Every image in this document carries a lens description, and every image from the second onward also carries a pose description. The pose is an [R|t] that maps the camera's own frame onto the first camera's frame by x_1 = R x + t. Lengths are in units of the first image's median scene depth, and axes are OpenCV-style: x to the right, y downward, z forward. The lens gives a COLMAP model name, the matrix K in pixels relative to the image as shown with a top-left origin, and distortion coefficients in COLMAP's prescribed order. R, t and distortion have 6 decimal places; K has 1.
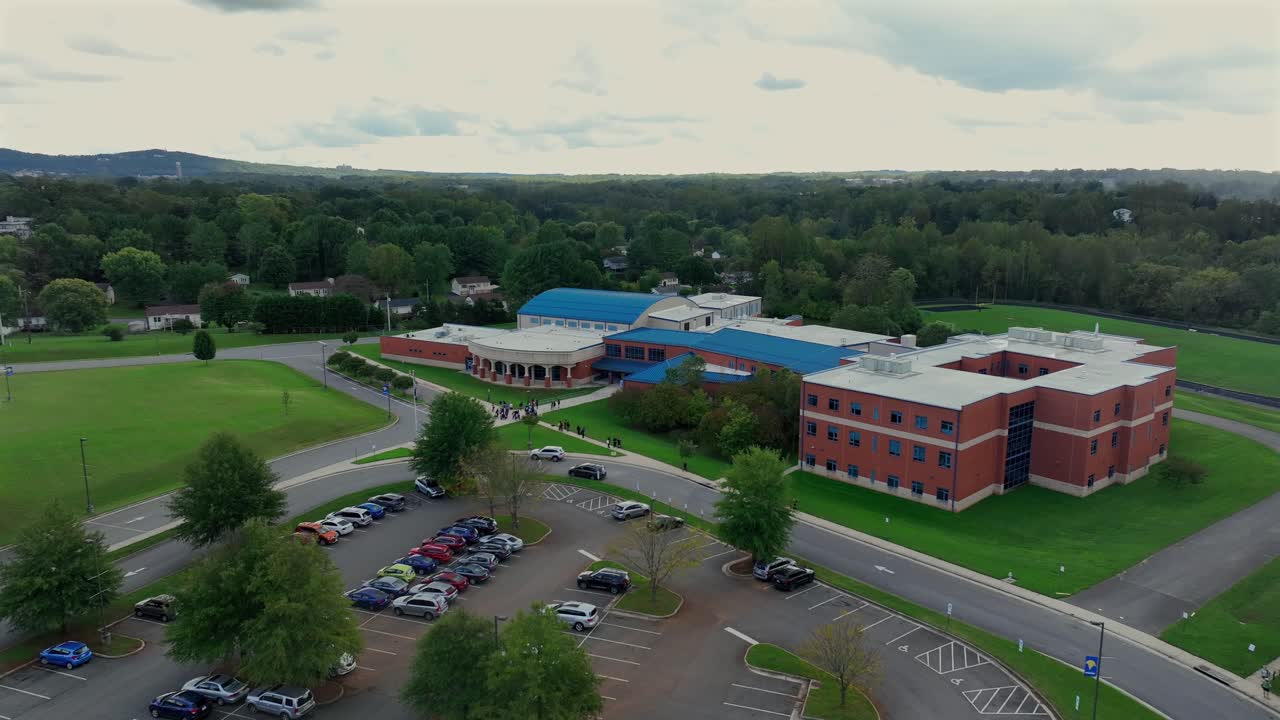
lens RADIAL K [[911.2, 0, 640.0], [0, 911.2, 360.0], [0, 0, 1]] dist [0.007673, -0.000152]
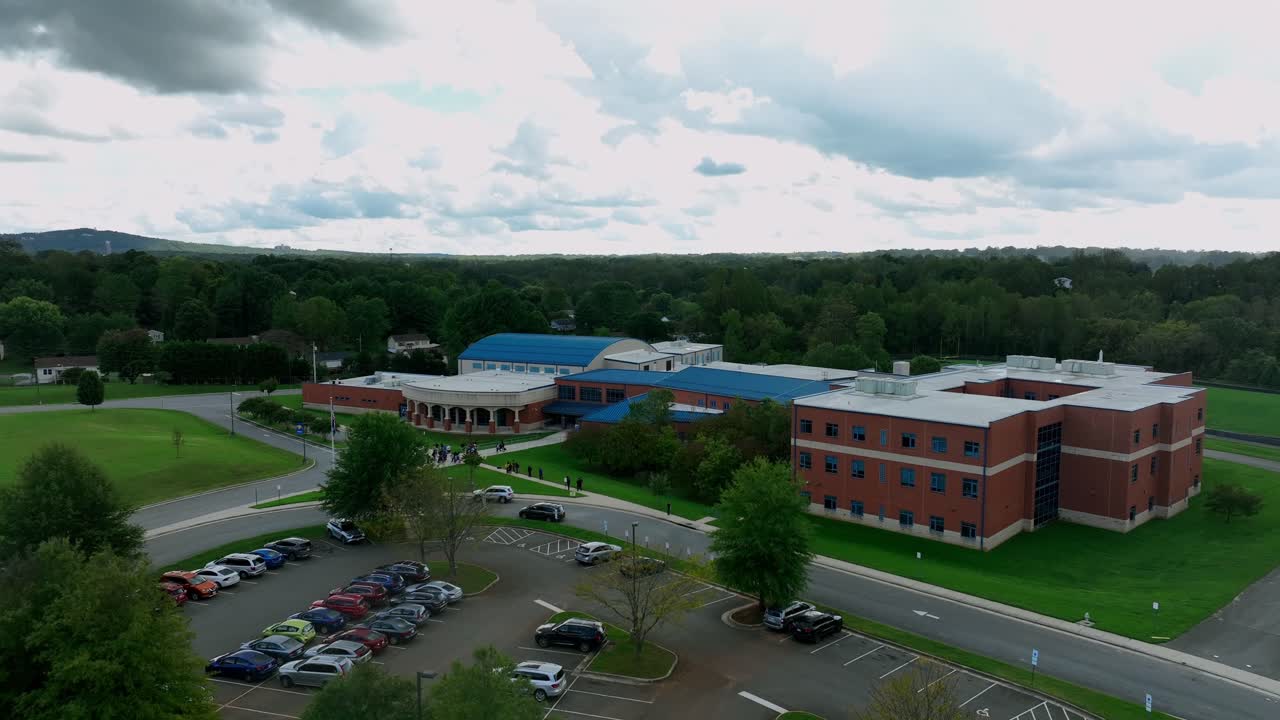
lens RADIAL K [[913.8, 0, 640.0], [0, 913.8, 360.0], [0, 0, 1]] dist [-0.005690, 0.026254]
pose [[0.998050, -0.005709, 0.062154, -0.018938], [0.011201, 0.996024, -0.088377, 0.056118], [-0.061402, 0.088901, 0.994146, 0.152964]]
